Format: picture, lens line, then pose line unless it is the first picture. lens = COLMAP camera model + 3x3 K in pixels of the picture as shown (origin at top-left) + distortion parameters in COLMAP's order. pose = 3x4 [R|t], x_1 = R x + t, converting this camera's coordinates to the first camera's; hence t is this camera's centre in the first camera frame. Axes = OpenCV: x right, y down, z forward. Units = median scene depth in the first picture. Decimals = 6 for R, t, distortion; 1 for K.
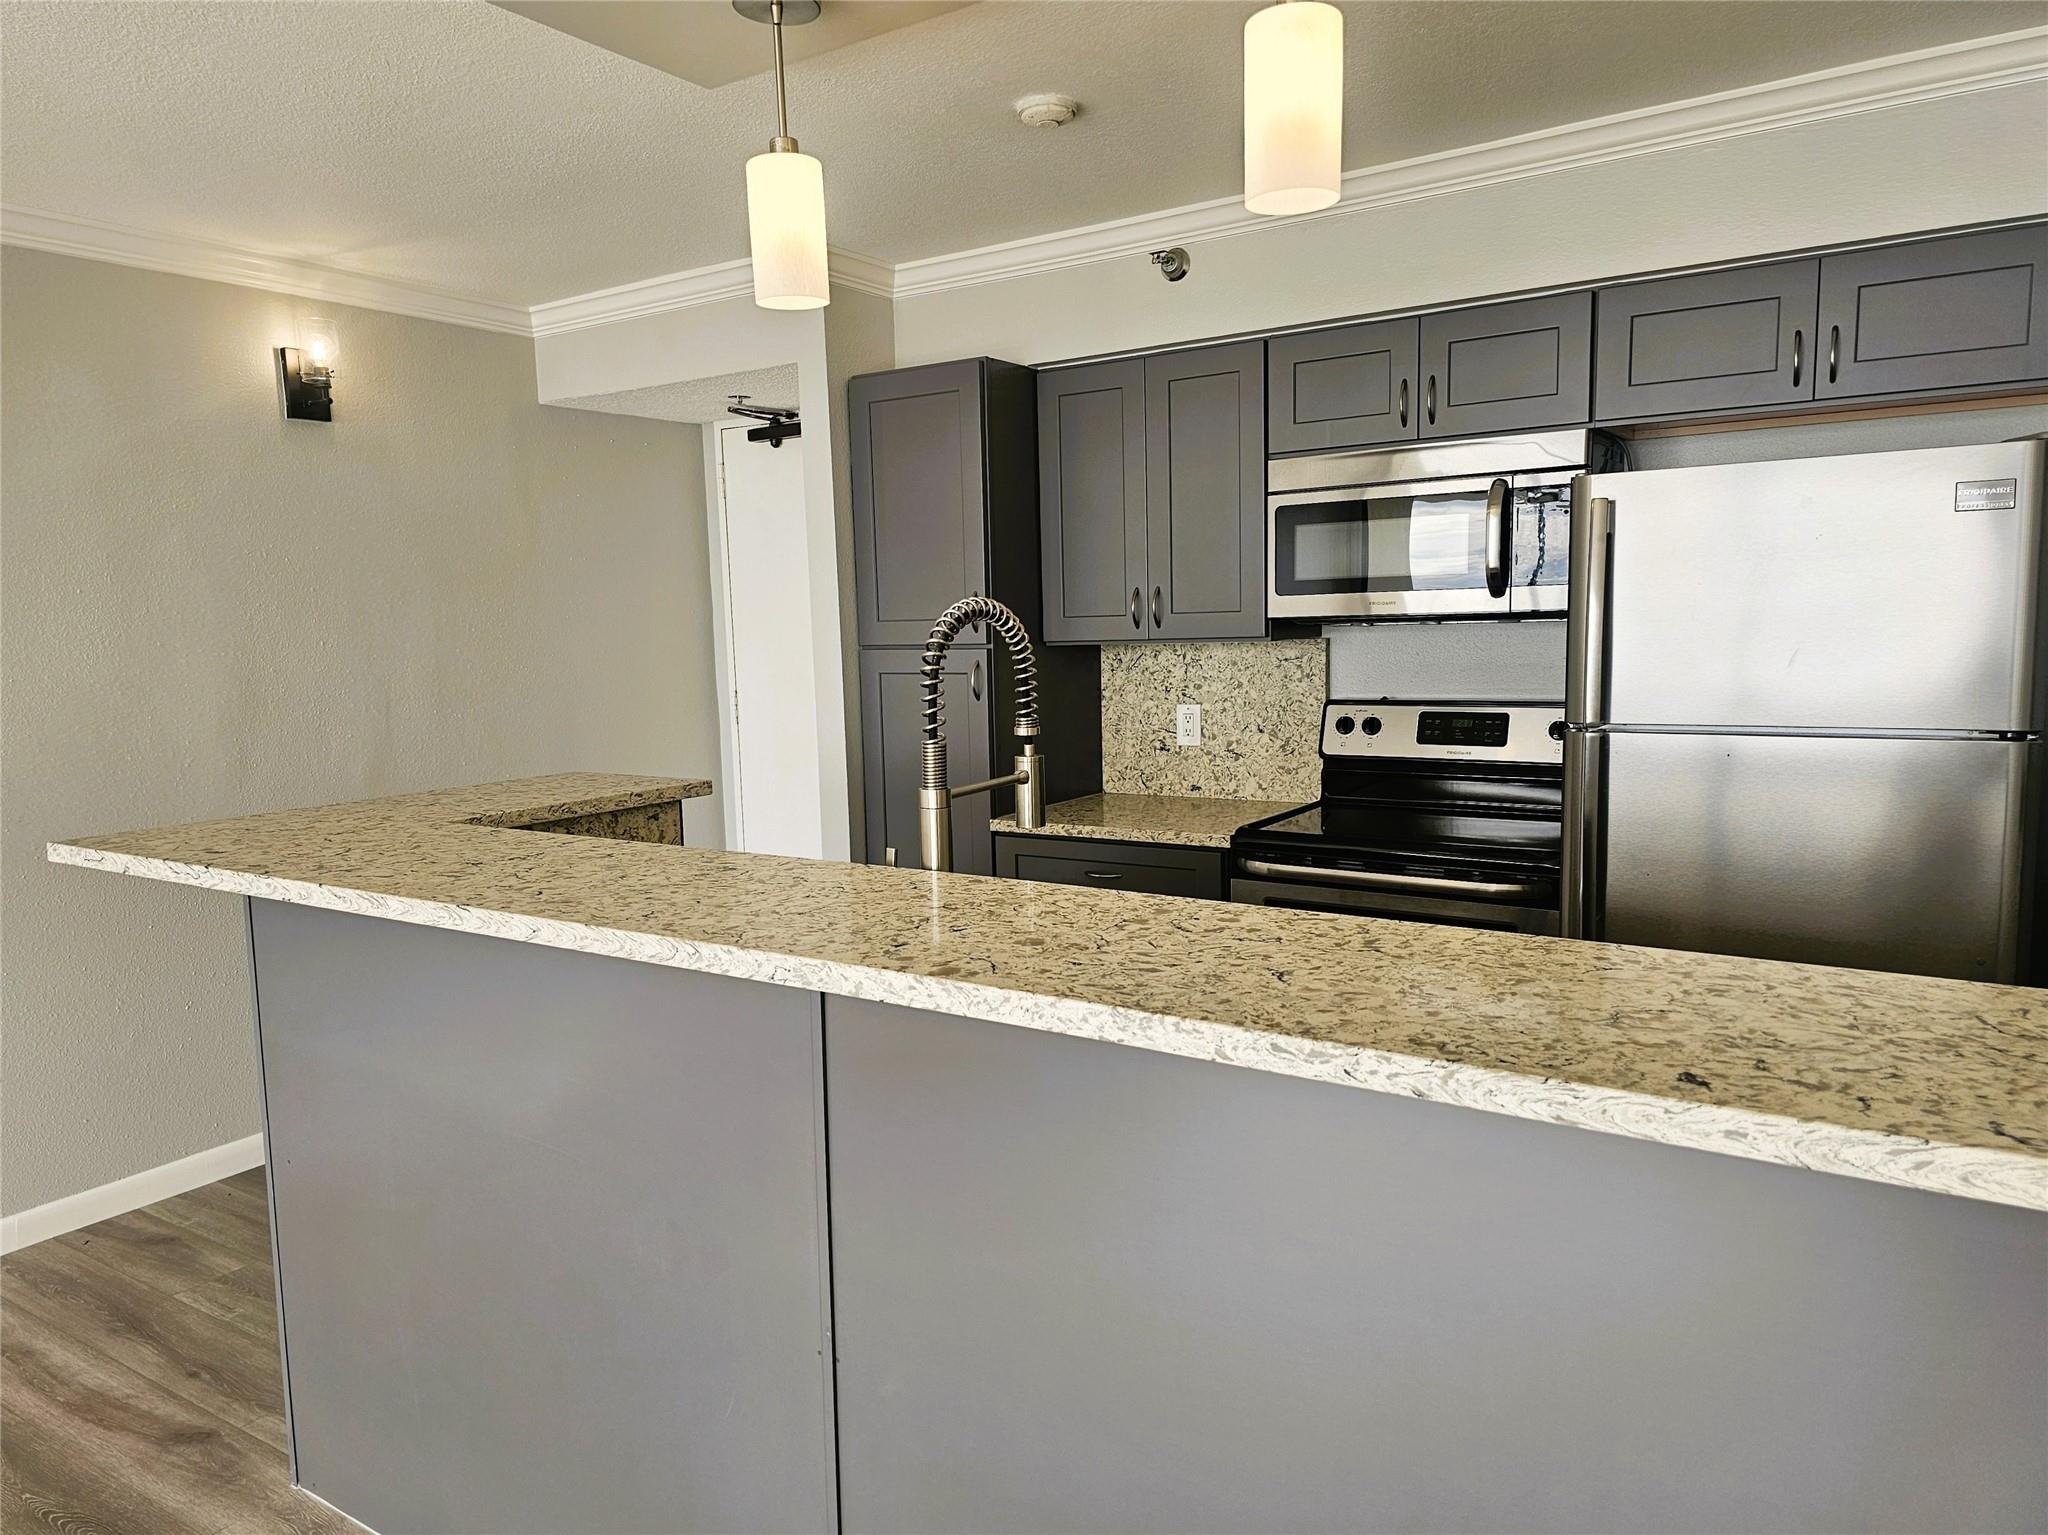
lens RADIAL K [[1387.2, 0, 1021.6], [0, 1387.2, 779.7], [0, 0, 1]] dist [0.062766, -0.049443]
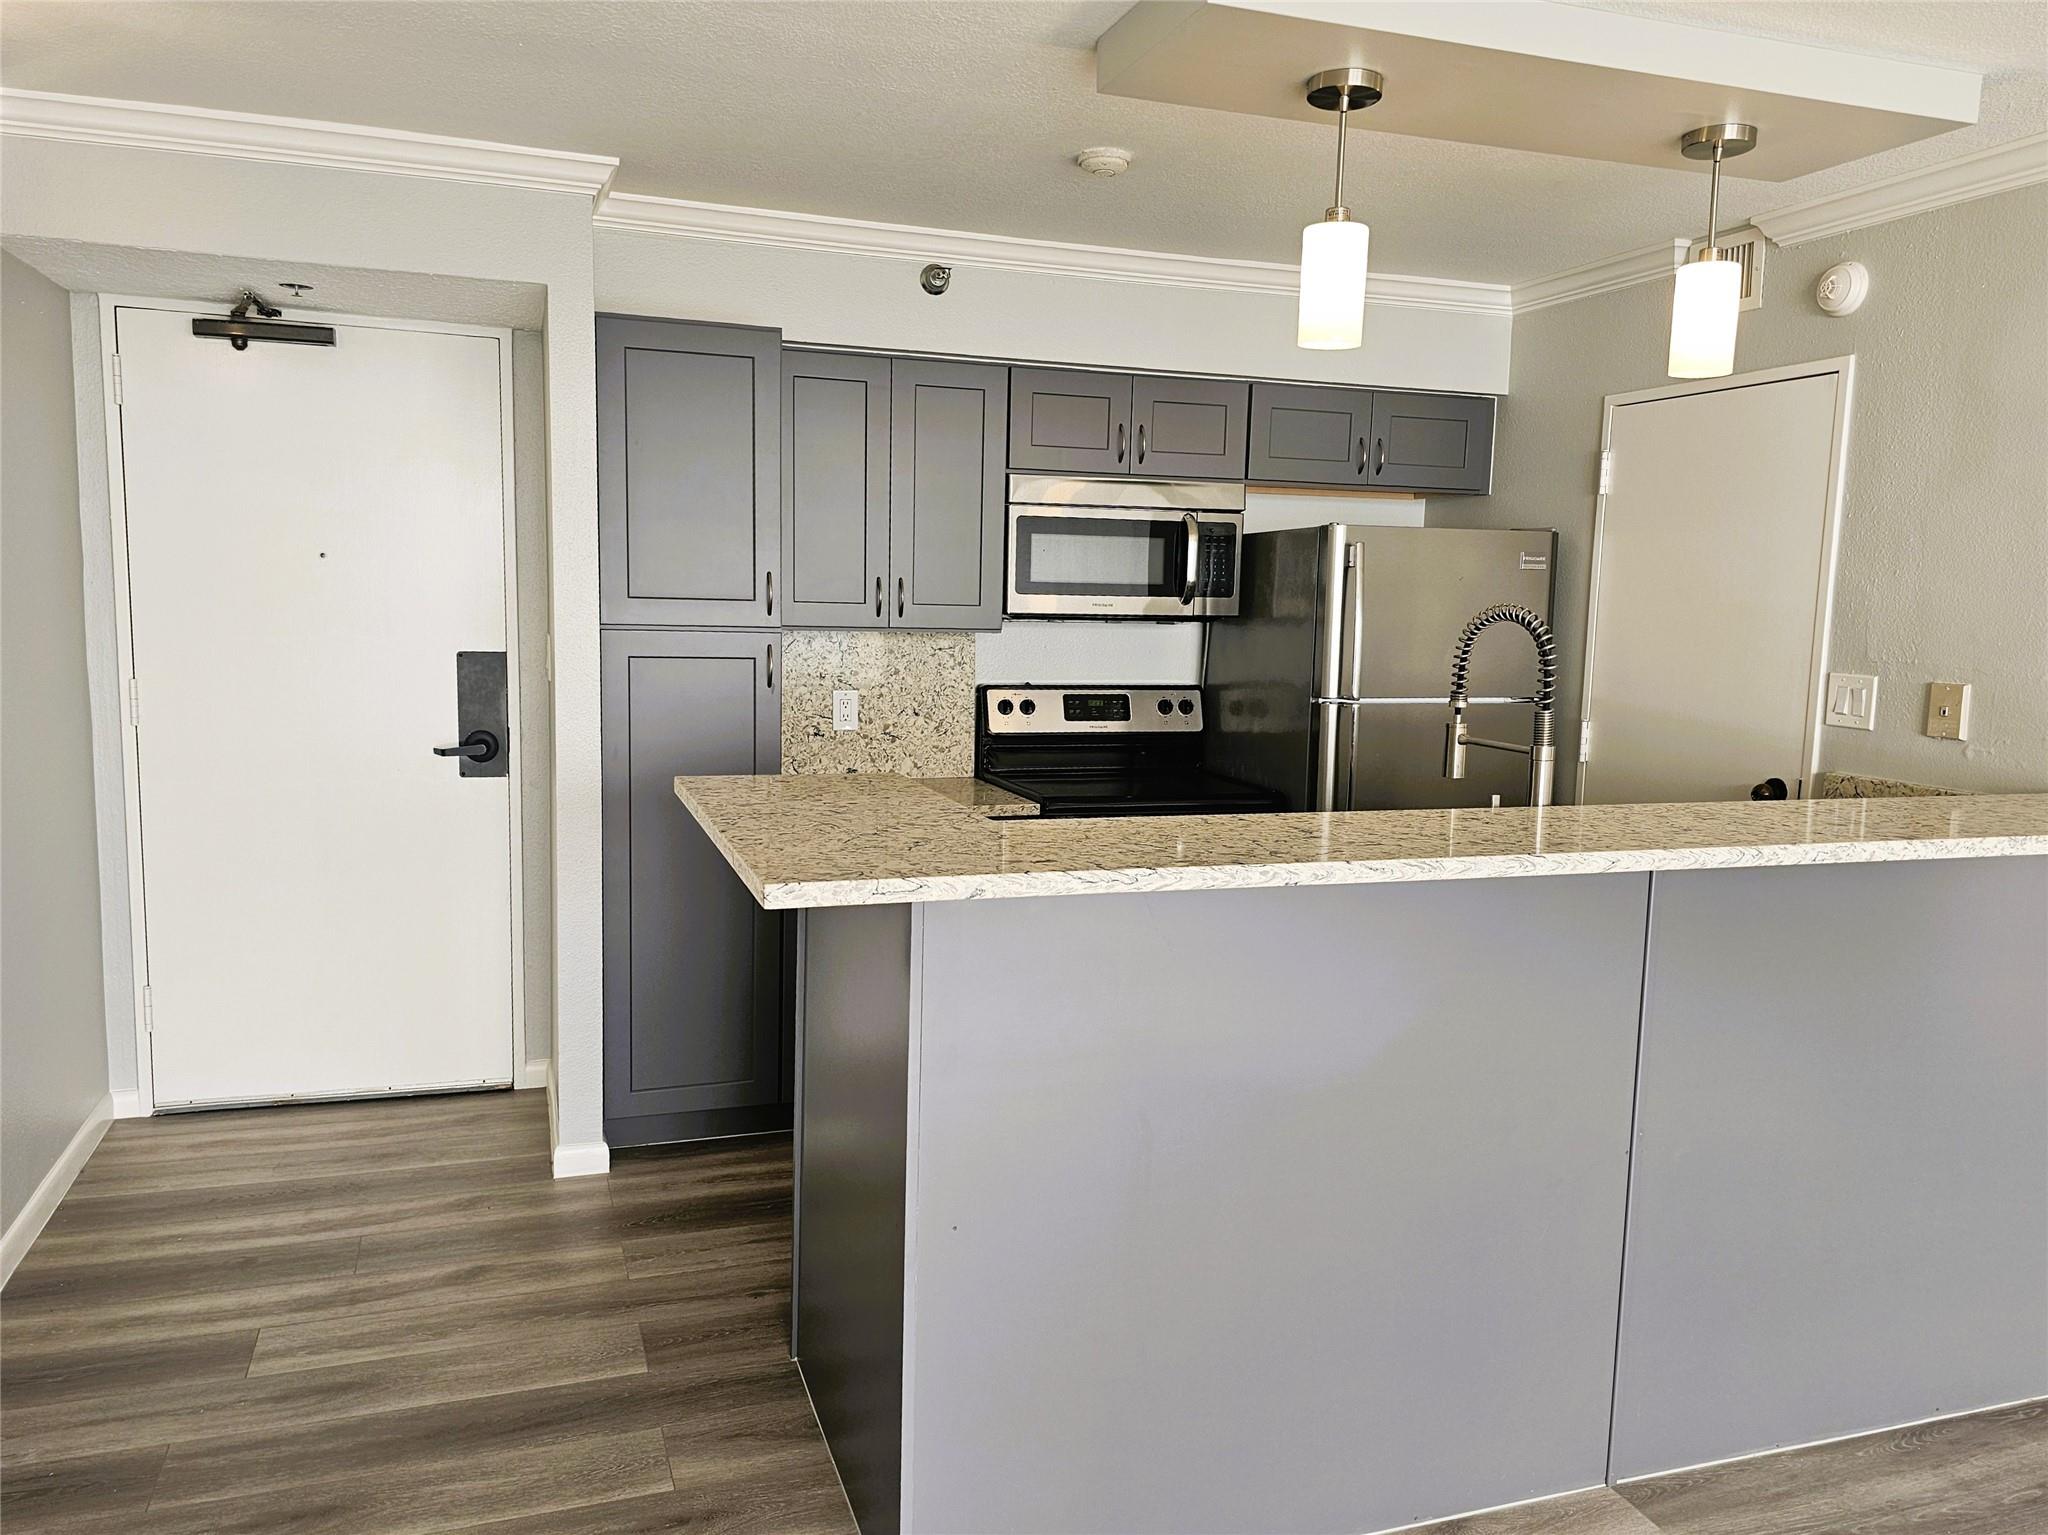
lens RADIAL K [[1480.4, 0, 1003.3], [0, 1480.4, 769.6], [0, 0, 1]] dist [0.098410, -0.104201]
pose [[0.604344, -0.052302, 0.795005, -0.751051], [0.055026, 0.998200, 0.023841, -0.016678], [-0.794821, 0.029338, 0.606135, 0.260424]]
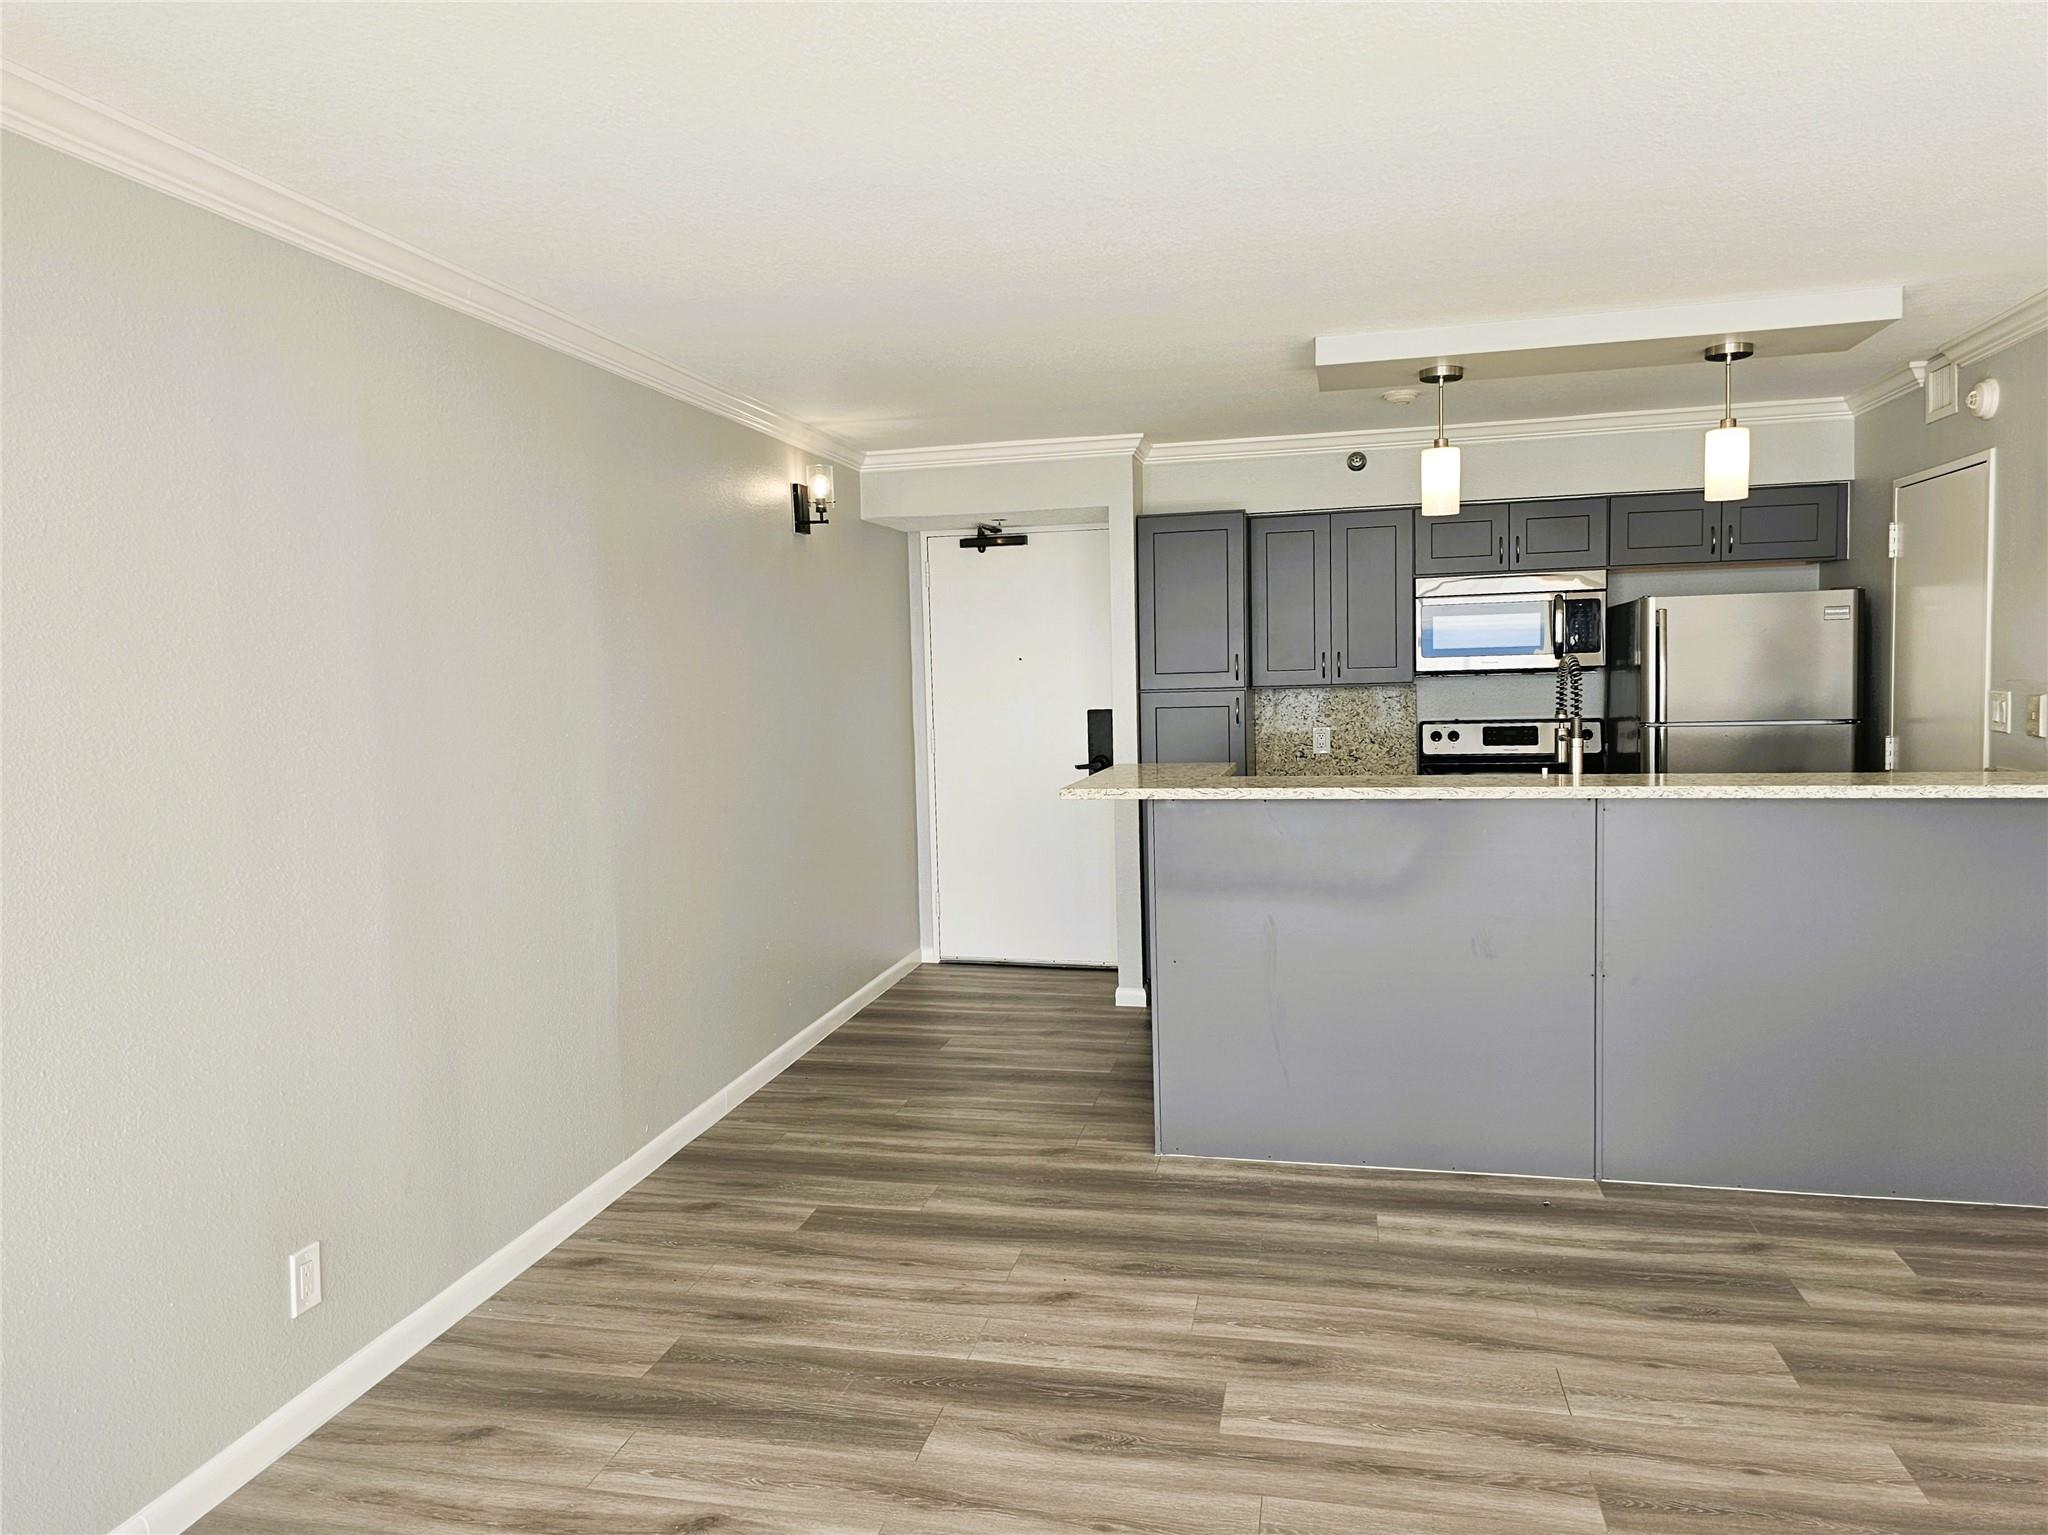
lens RADIAL K [[1420.1, 0, 996.4], [0, 1420.1, 762.7], [0, 0, 1]] dist [0.063609, -0.063808]
pose [[0.938731, -0.019514, 0.344097, -0.846858], [0.041671, 0.997498, -0.057112, 0.067718], [-0.342122, 0.067951, 0.937196, -0.411262]]
